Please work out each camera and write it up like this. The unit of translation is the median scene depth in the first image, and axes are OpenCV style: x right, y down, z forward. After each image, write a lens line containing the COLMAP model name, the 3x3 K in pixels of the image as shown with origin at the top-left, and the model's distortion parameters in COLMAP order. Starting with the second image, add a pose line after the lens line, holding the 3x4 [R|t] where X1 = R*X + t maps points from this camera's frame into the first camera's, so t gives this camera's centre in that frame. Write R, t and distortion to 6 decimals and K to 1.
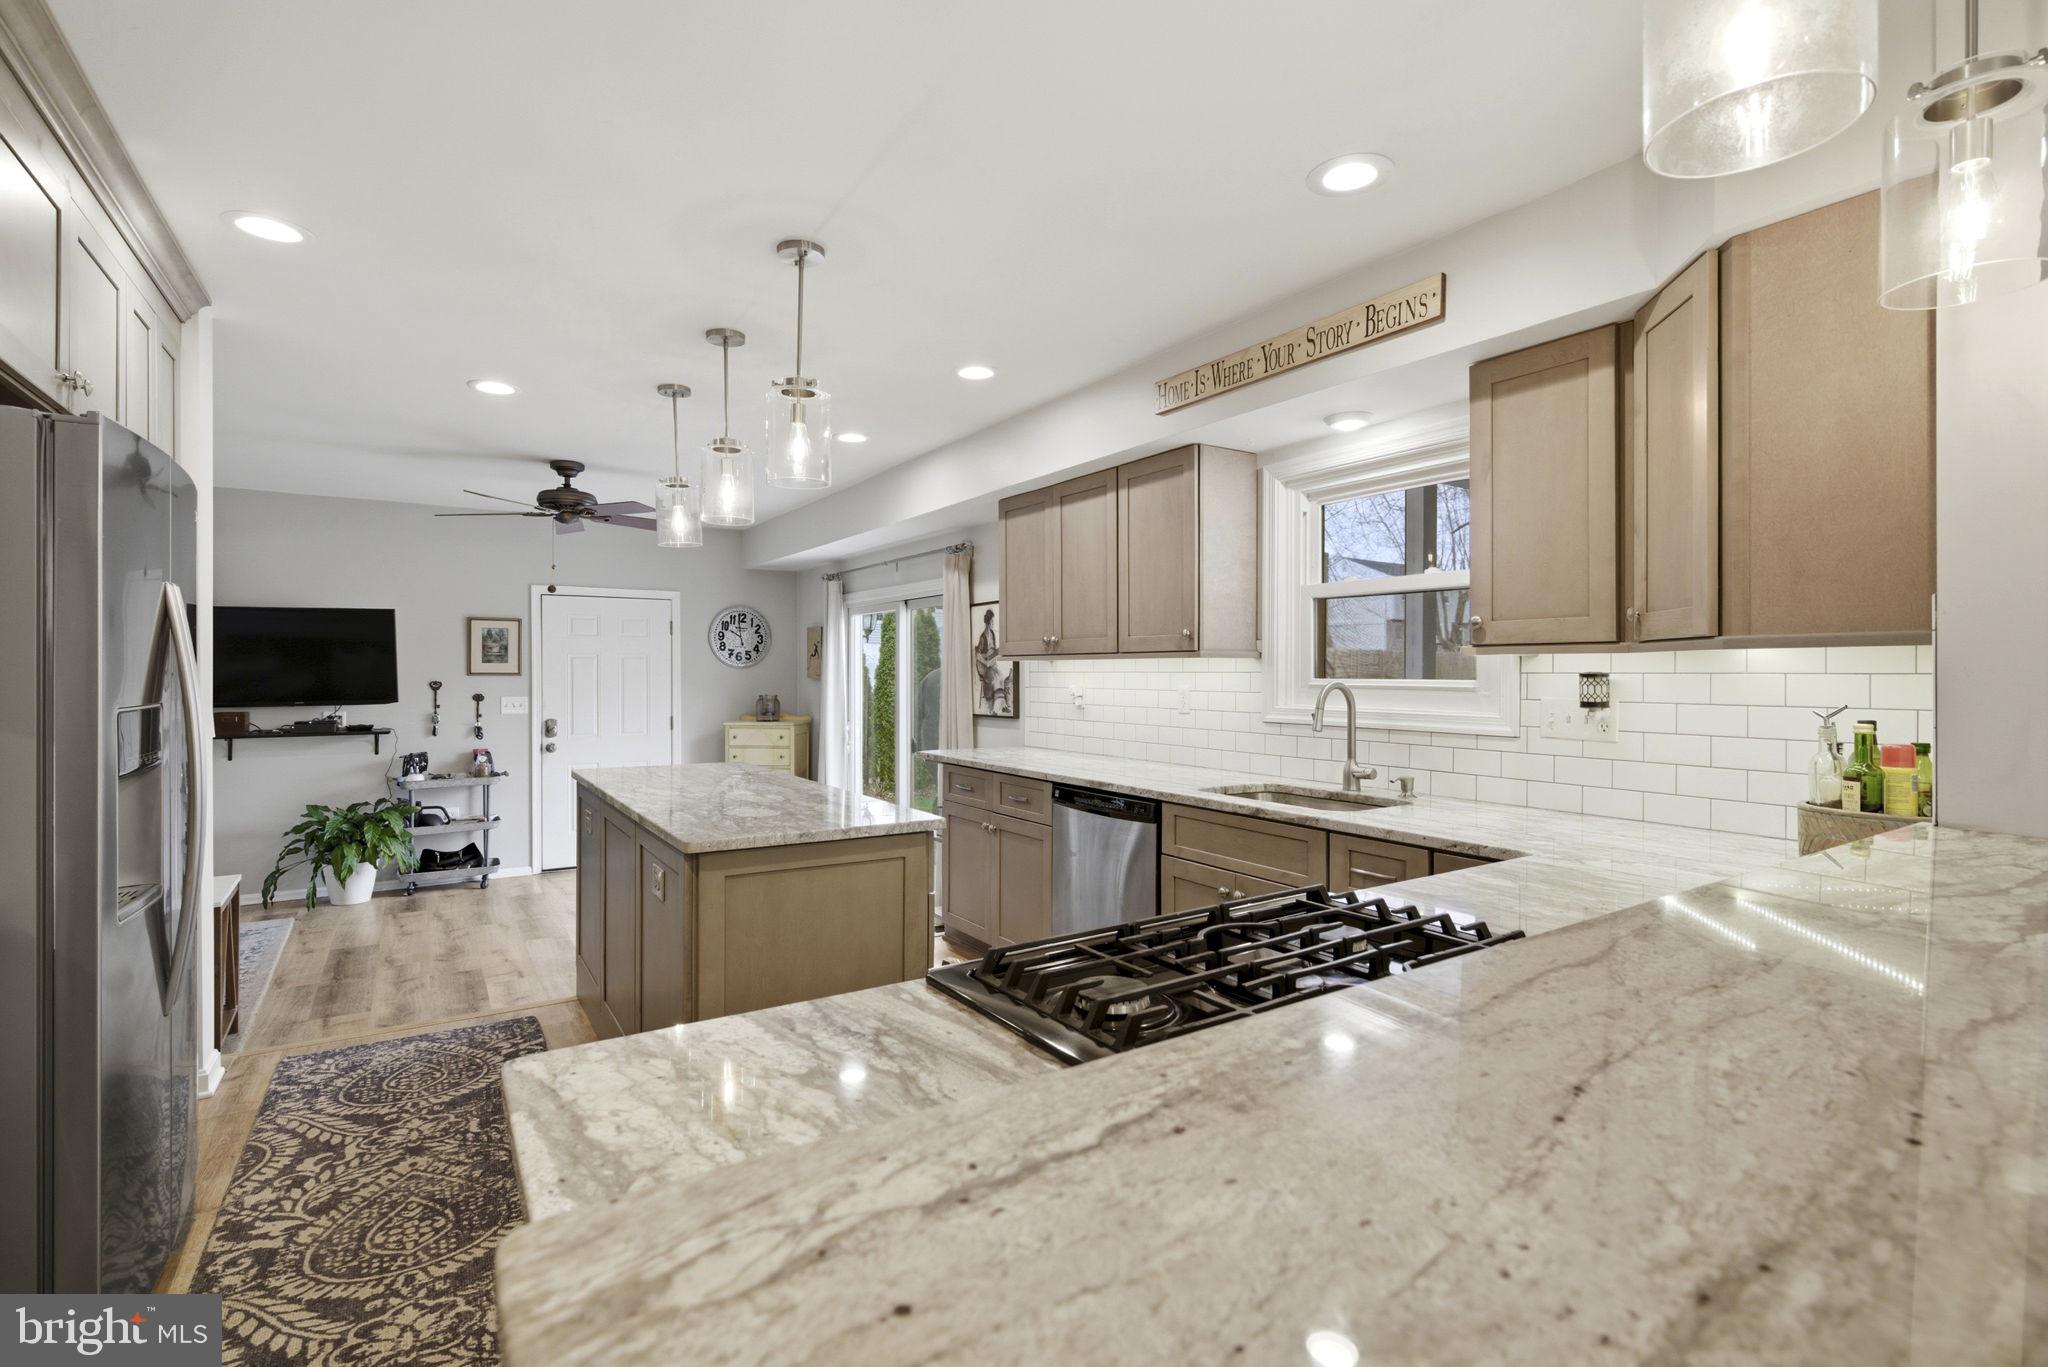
lens RADIAL K [[938.5, 0, 1020.5], [0, 938.5, 667.0], [0, 0, 1]] dist [-0.005704, 0.001604]
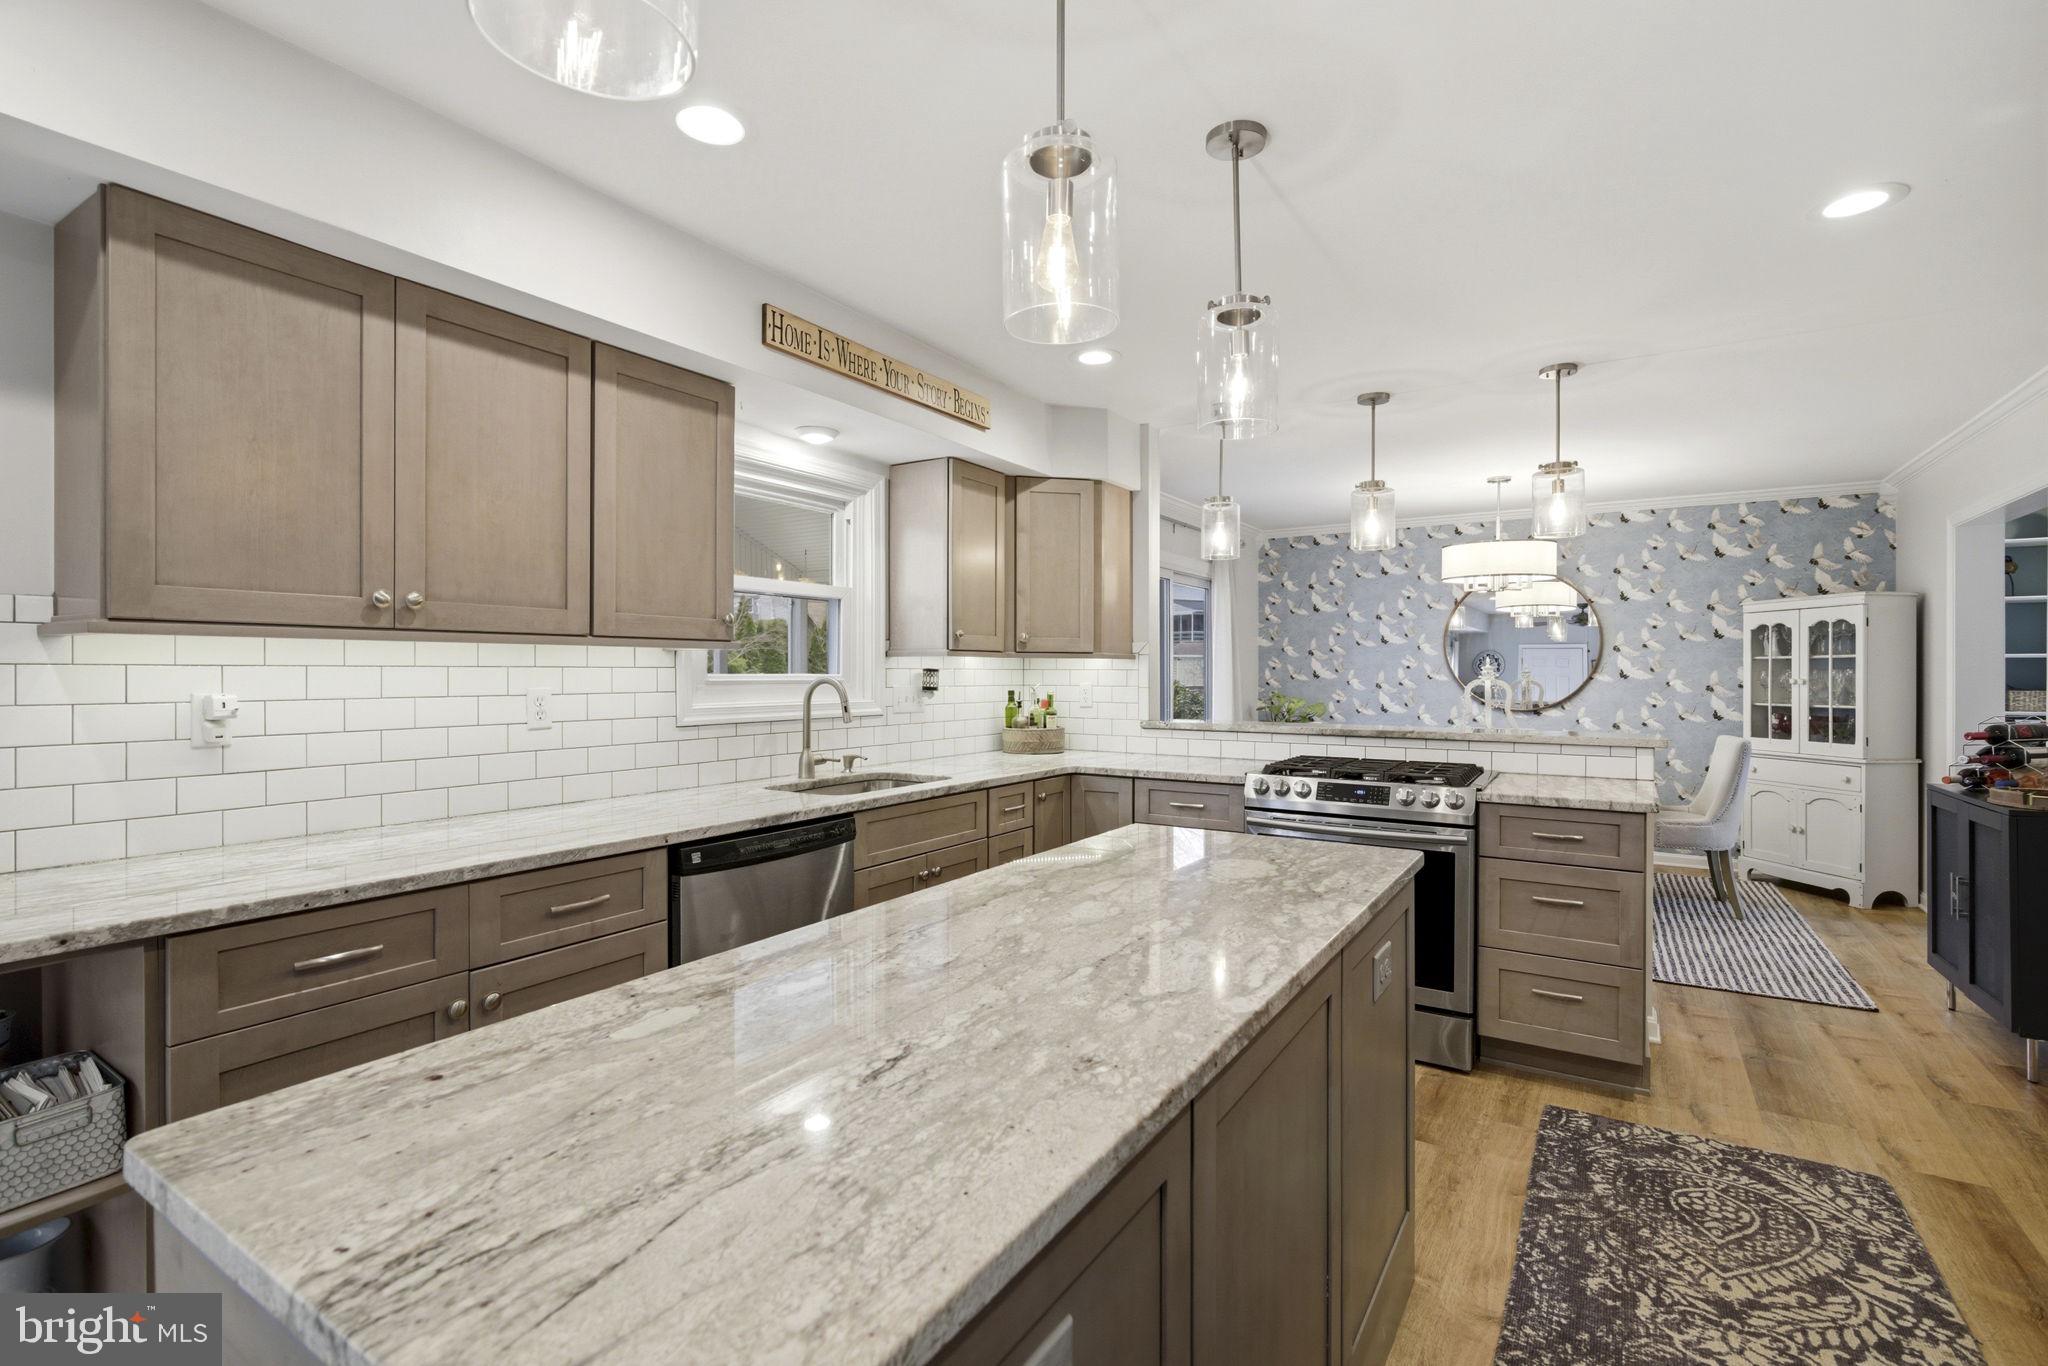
lens RADIAL K [[938.5, 0, 1025.9], [0, 938.5, 685.1], [0, 0, 1]] dist [-0.005704, 0.001604]
pose [[-0.424533, -0.014959, 0.905289, -0.732339], [-0.006427, 0.999888, 0.013508, 0.009055], [-0.905390, -0.000084, -0.424582, 1.239673]]
